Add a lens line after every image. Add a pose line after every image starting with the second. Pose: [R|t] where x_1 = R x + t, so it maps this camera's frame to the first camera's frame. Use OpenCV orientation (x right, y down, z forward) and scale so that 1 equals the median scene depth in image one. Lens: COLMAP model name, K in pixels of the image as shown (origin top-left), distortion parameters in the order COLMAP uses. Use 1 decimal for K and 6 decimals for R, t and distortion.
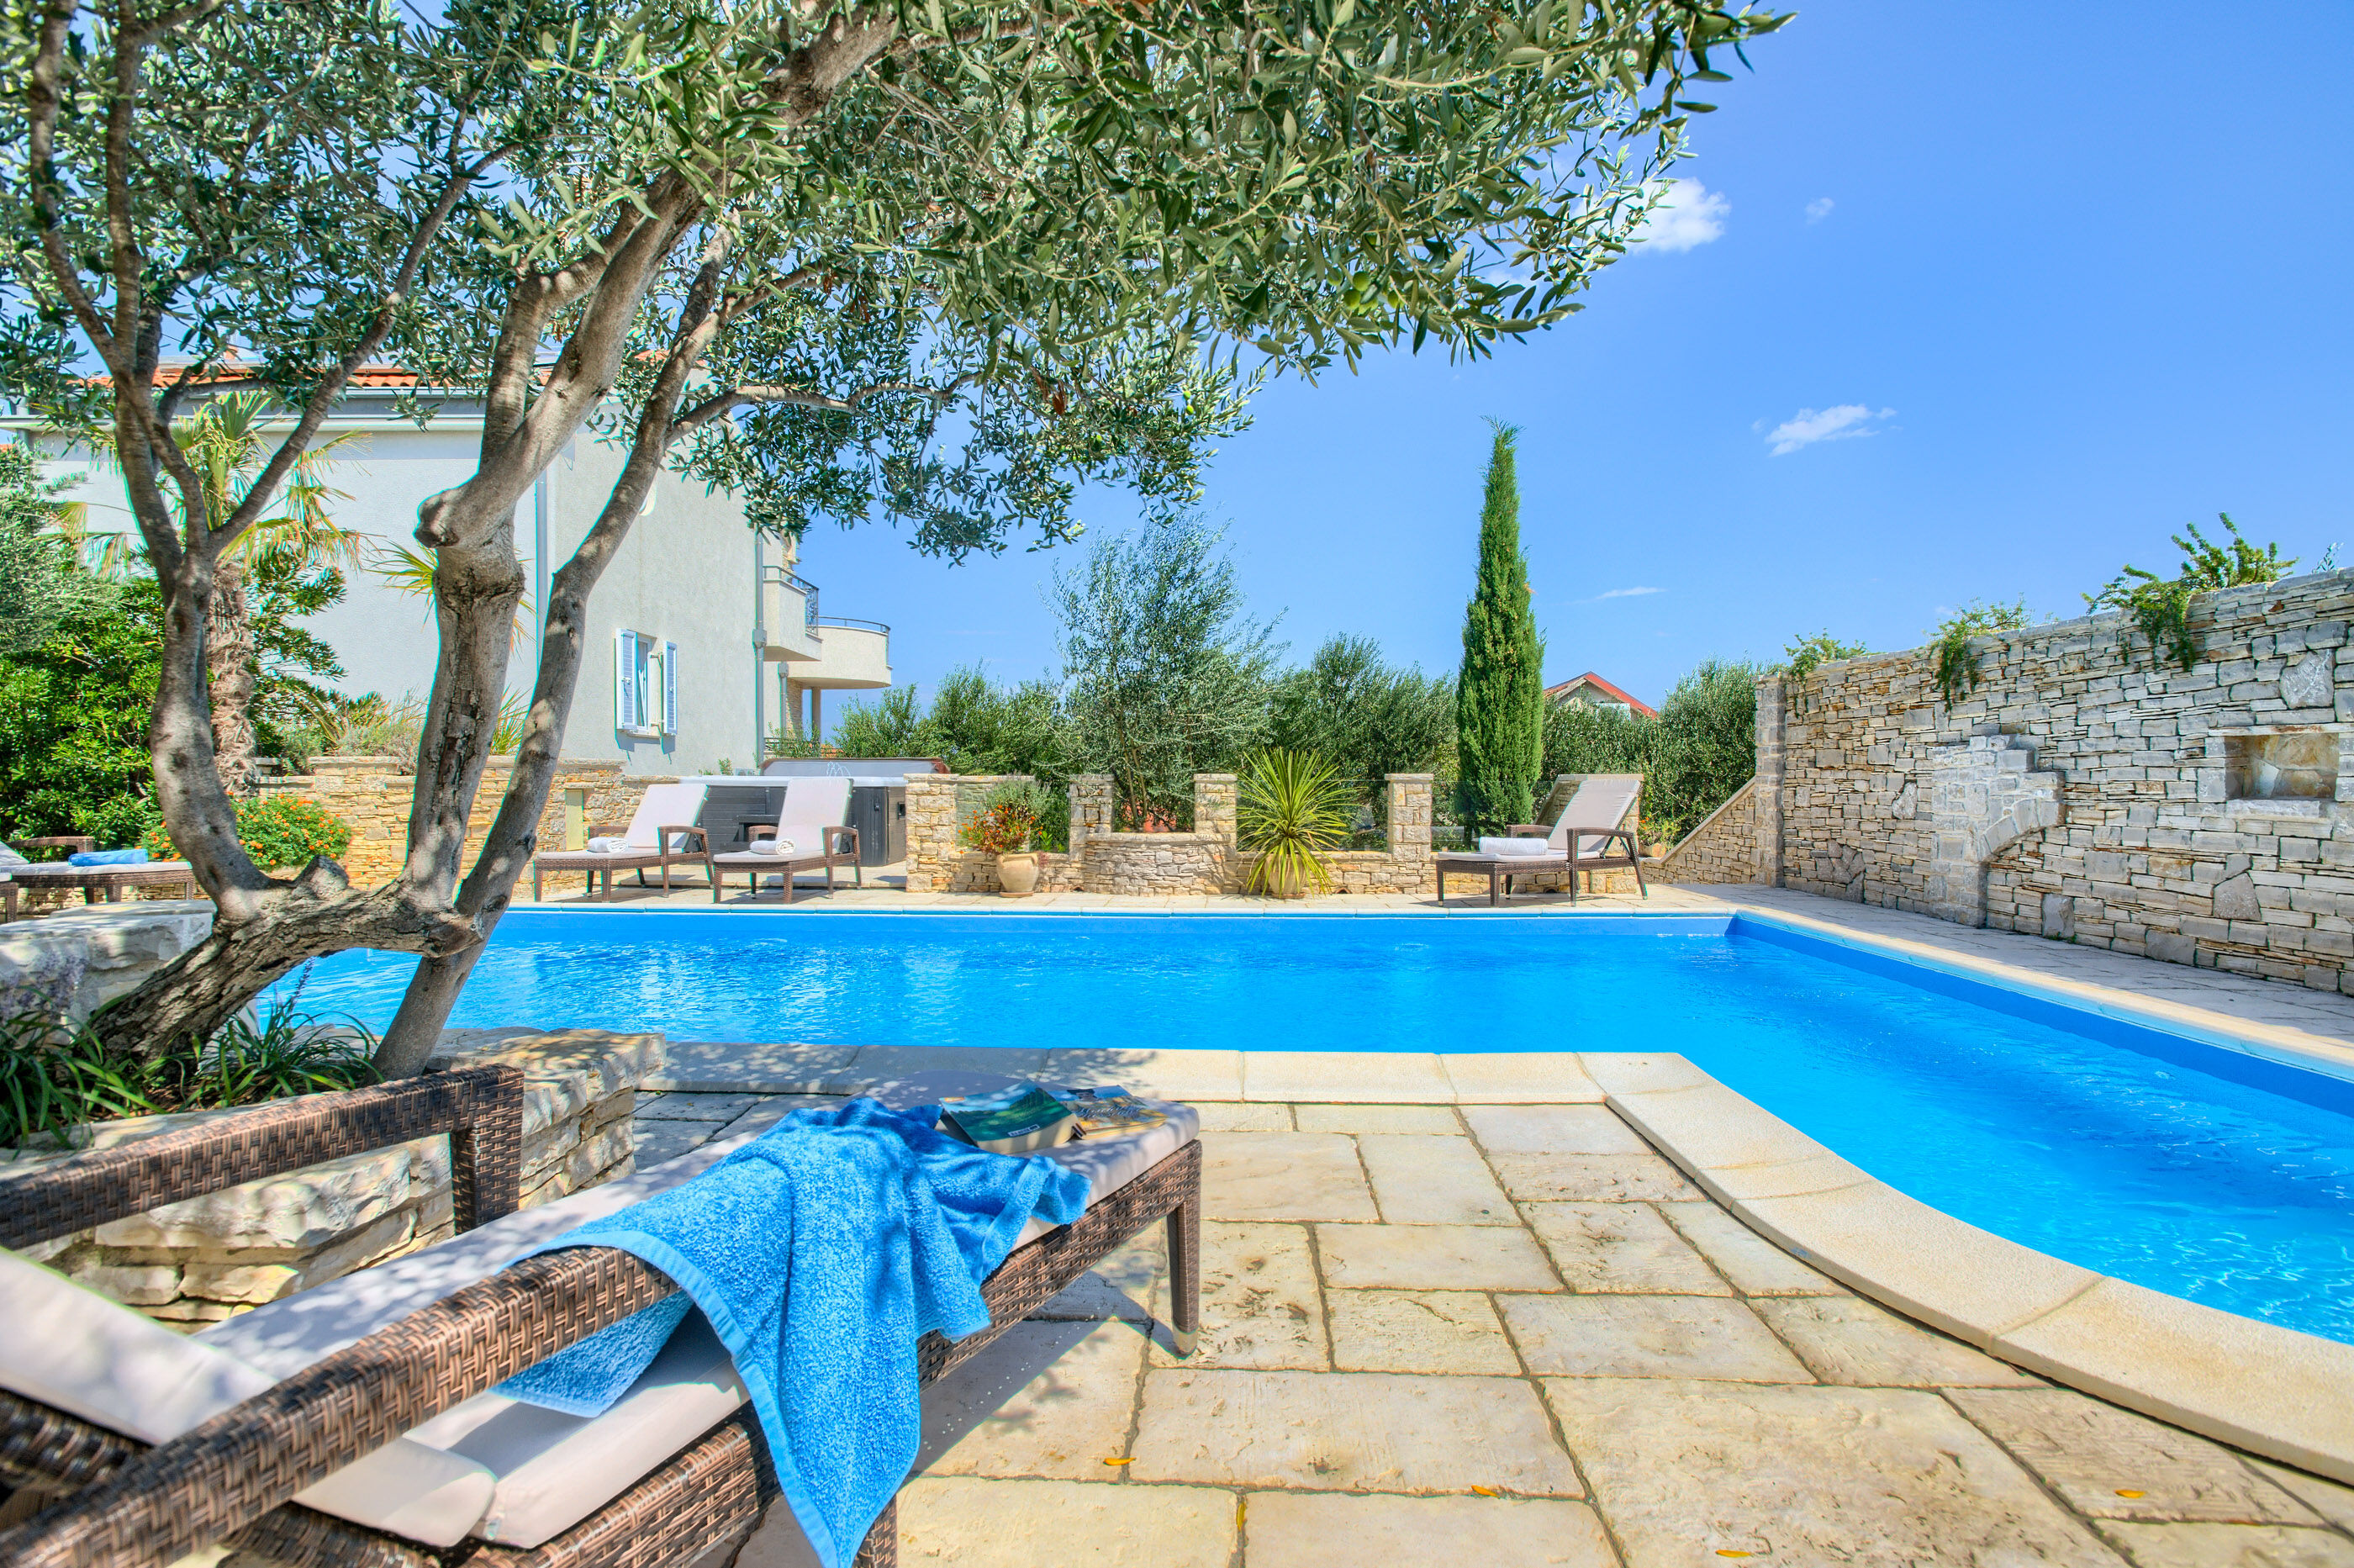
lens RADIAL K [[1138.2, 0, 1178.8], [0, 1138.2, 784.6], [0, 0, 1]] dist [0.001003, 0.000195]
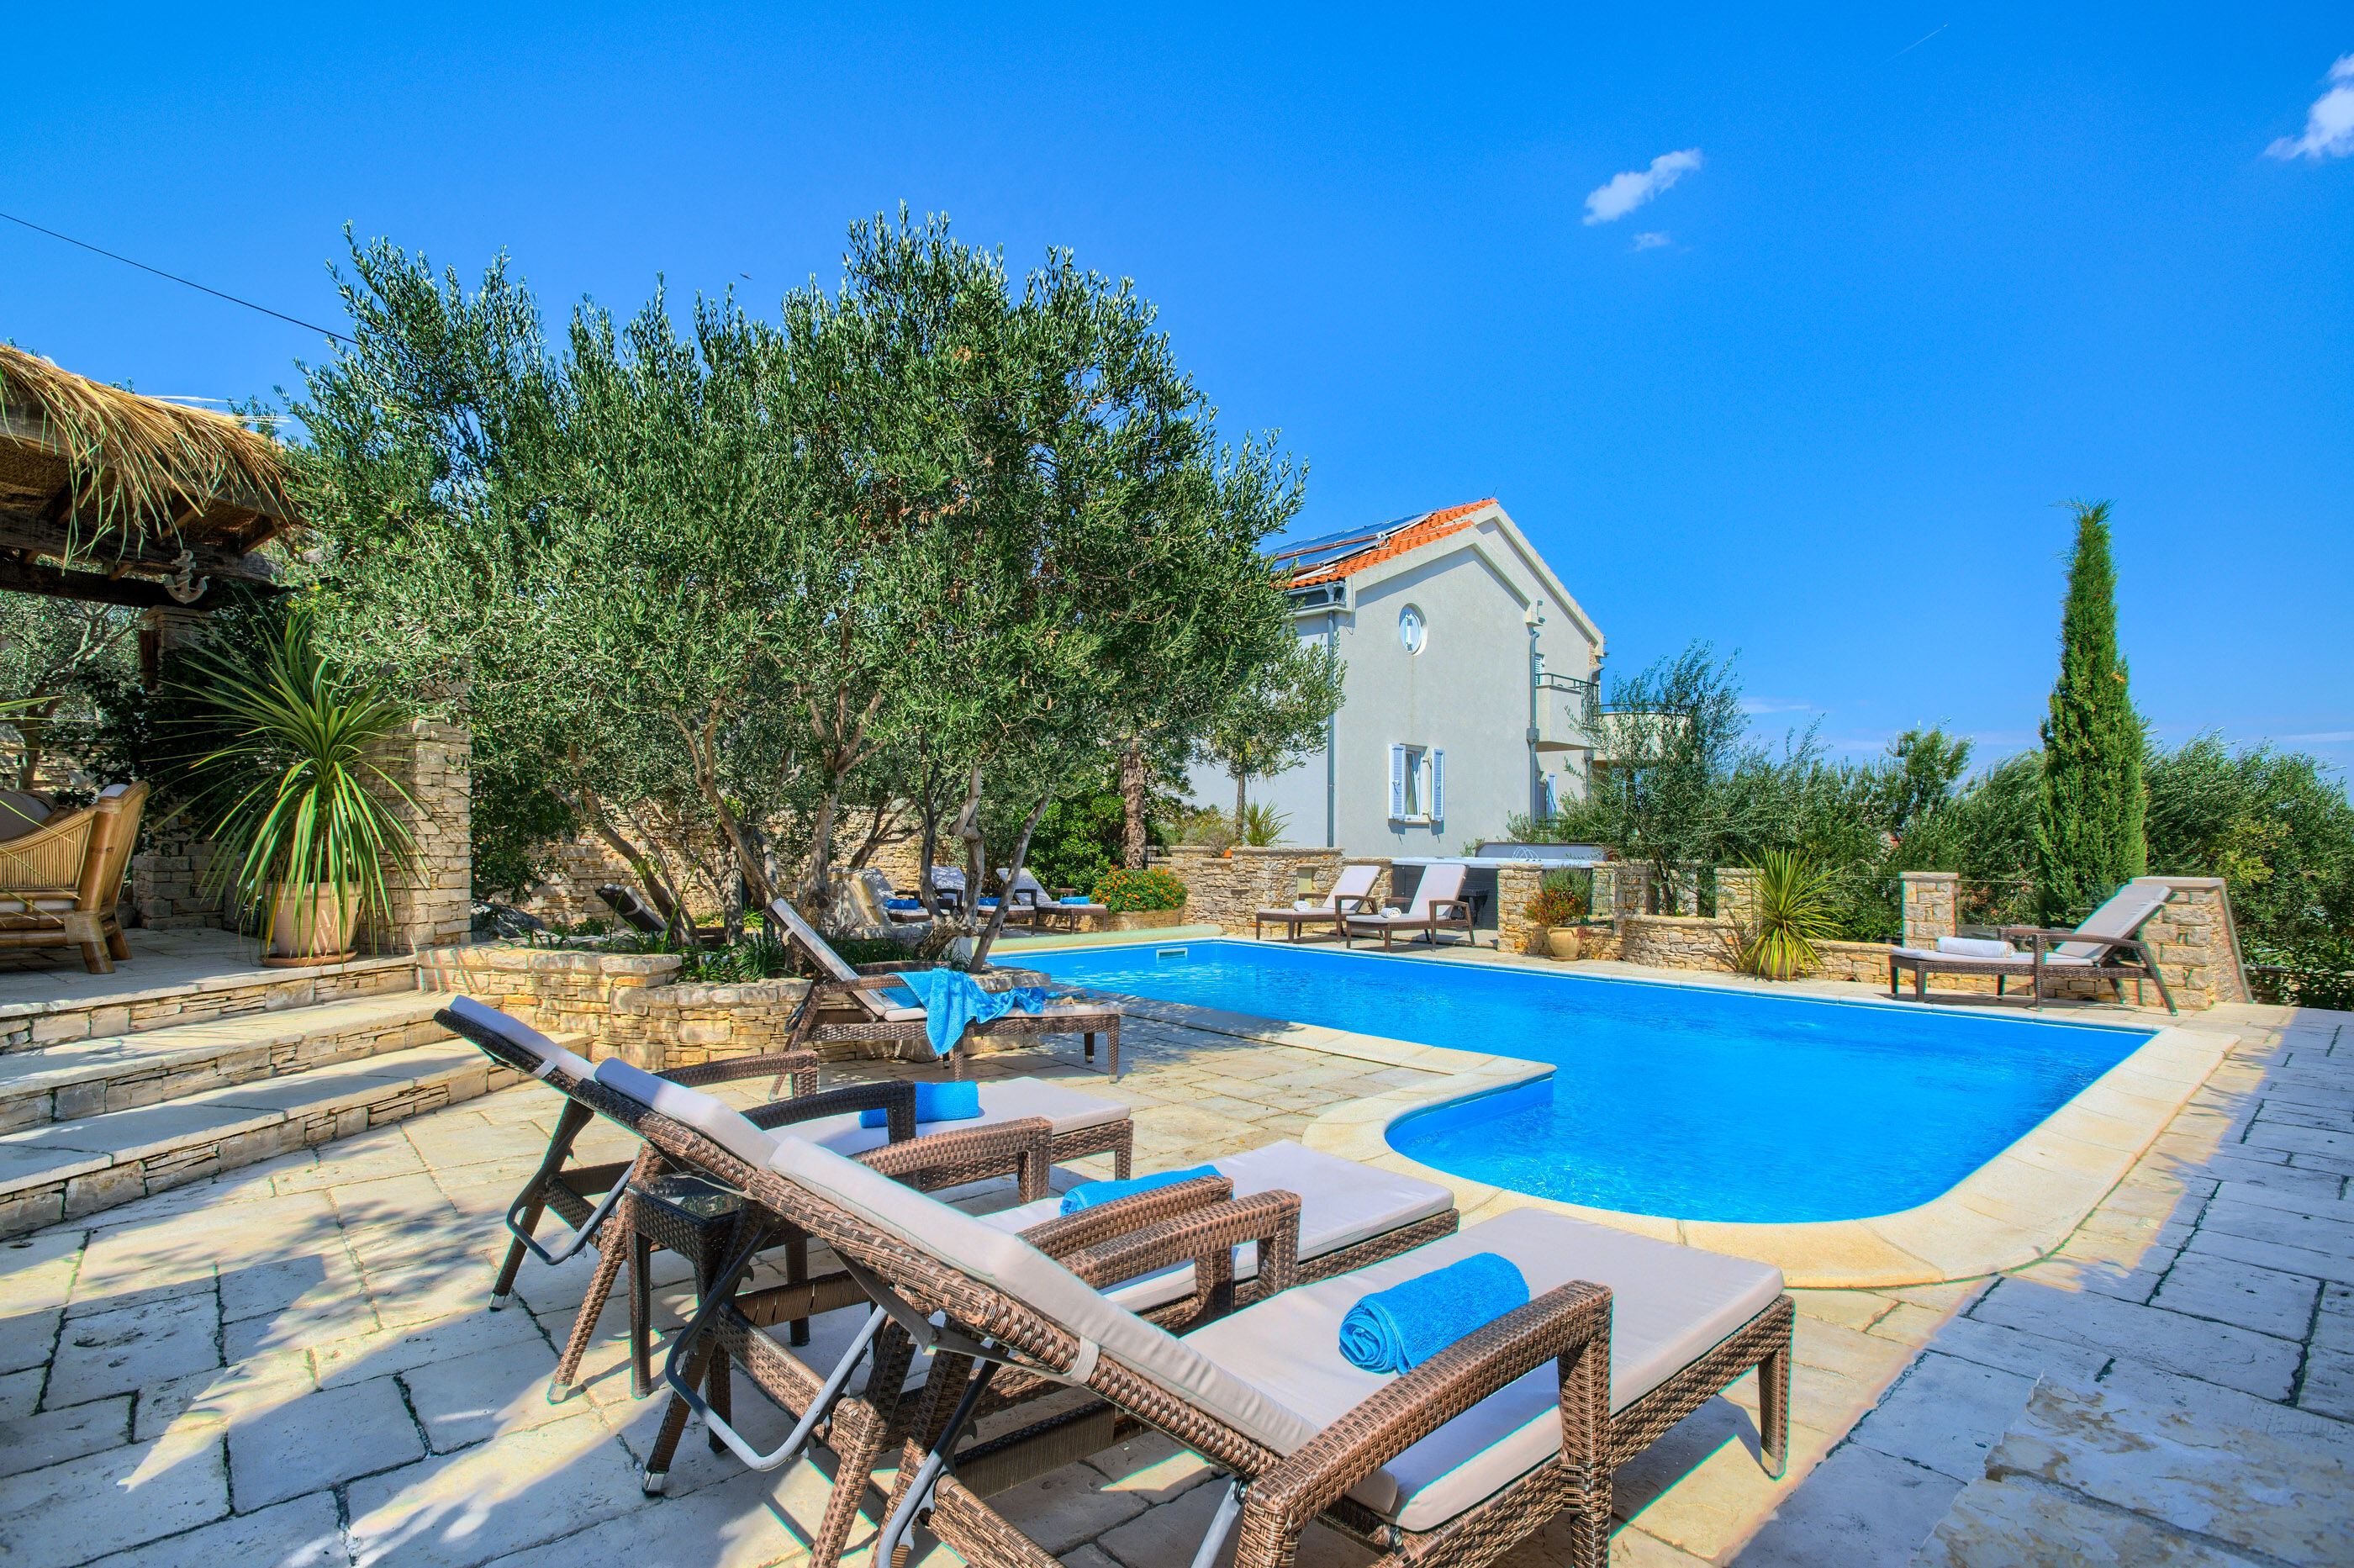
lens RADIAL K [[1138.2, 0, 1176.3], [0, 1138.2, 789.1], [0, 0, 1]] dist [0.001003, 0.000195]
pose [[0.718779, -0.025280, -0.694779, 0.407832], [-0.013173, 0.998664, -0.049966, -0.022873], [0.695113, 0.045067, 0.717486, -0.211227]]
